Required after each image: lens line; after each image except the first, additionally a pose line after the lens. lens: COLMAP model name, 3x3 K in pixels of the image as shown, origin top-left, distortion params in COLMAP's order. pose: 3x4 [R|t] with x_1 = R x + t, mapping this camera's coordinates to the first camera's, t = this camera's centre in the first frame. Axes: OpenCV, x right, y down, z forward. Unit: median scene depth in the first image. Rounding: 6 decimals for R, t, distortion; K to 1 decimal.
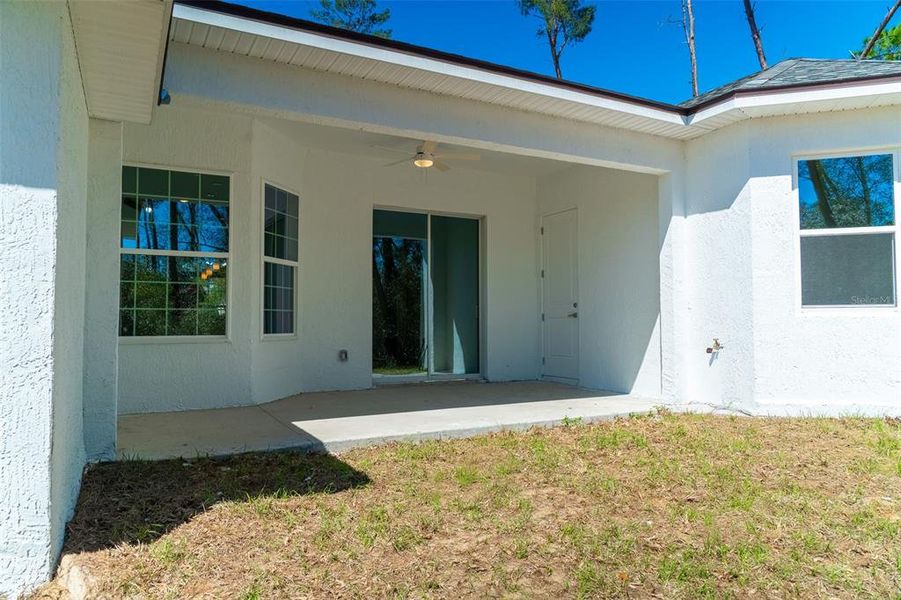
lens RADIAL K [[599.6, 0, 450.5], [0, 599.6, 300.0], [0, 0, 1]] dist [-0.008353, -0.002573]
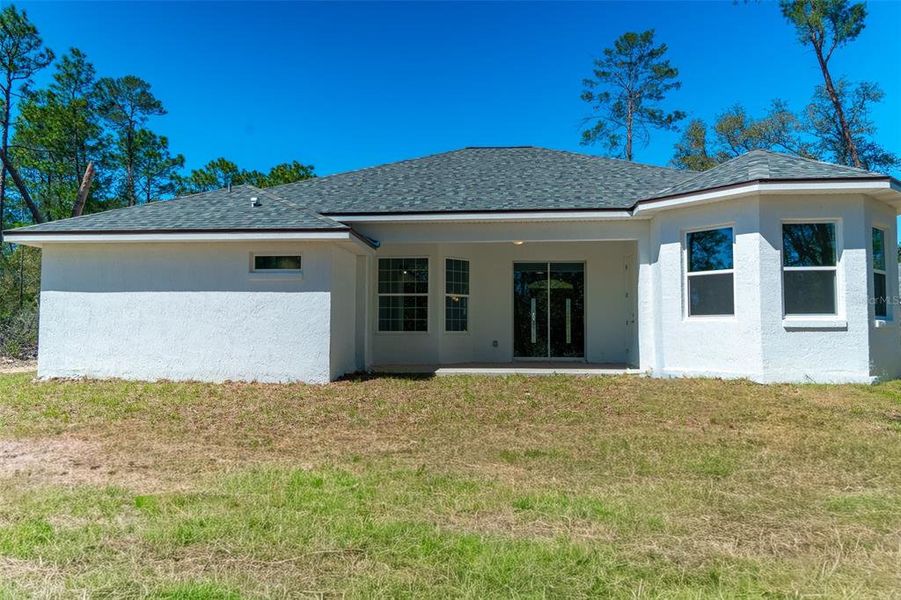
lens RADIAL K [[617.1, 0, 450.5], [0, 617.1, 300.0], [0, 0, 1]] dist [-0.007328, -0.004212]
pose [[0.840556, -0.021179, -0.541310, 0.867540], [0.013849, 0.999749, -0.017611, -0.012579], [0.541547, 0.007307, 0.840639, -0.801024]]
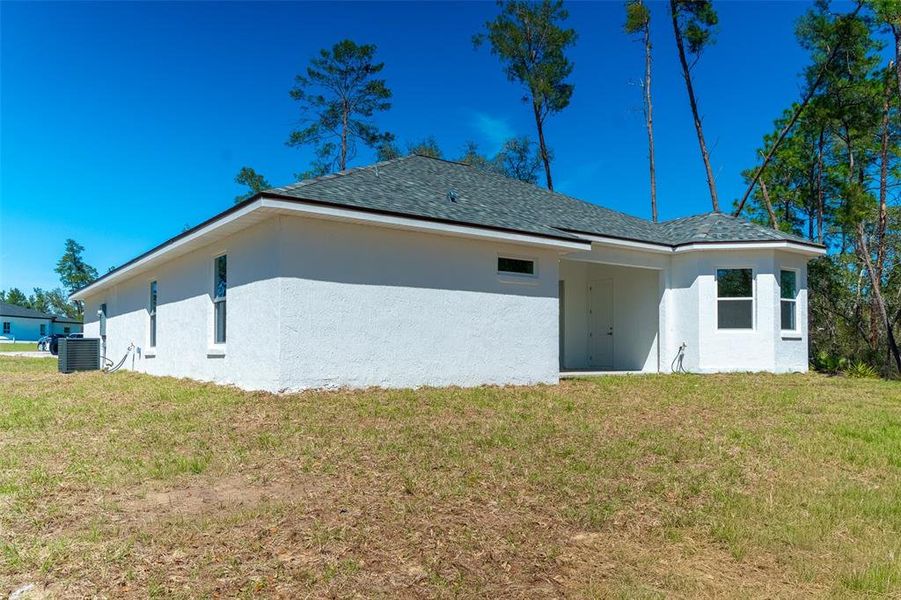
lens RADIAL K [[682.1, 0, 455.8], [0, 682.1, 341.1], [0, 0, 1]] dist [-0.008224, -0.001953]
pose [[0.989824, 0.009418, 0.141986, -0.766408], [-0.012077, 0.999767, 0.017880, 0.020493], [-0.141784, -0.019413, 0.989707, -1.419730]]
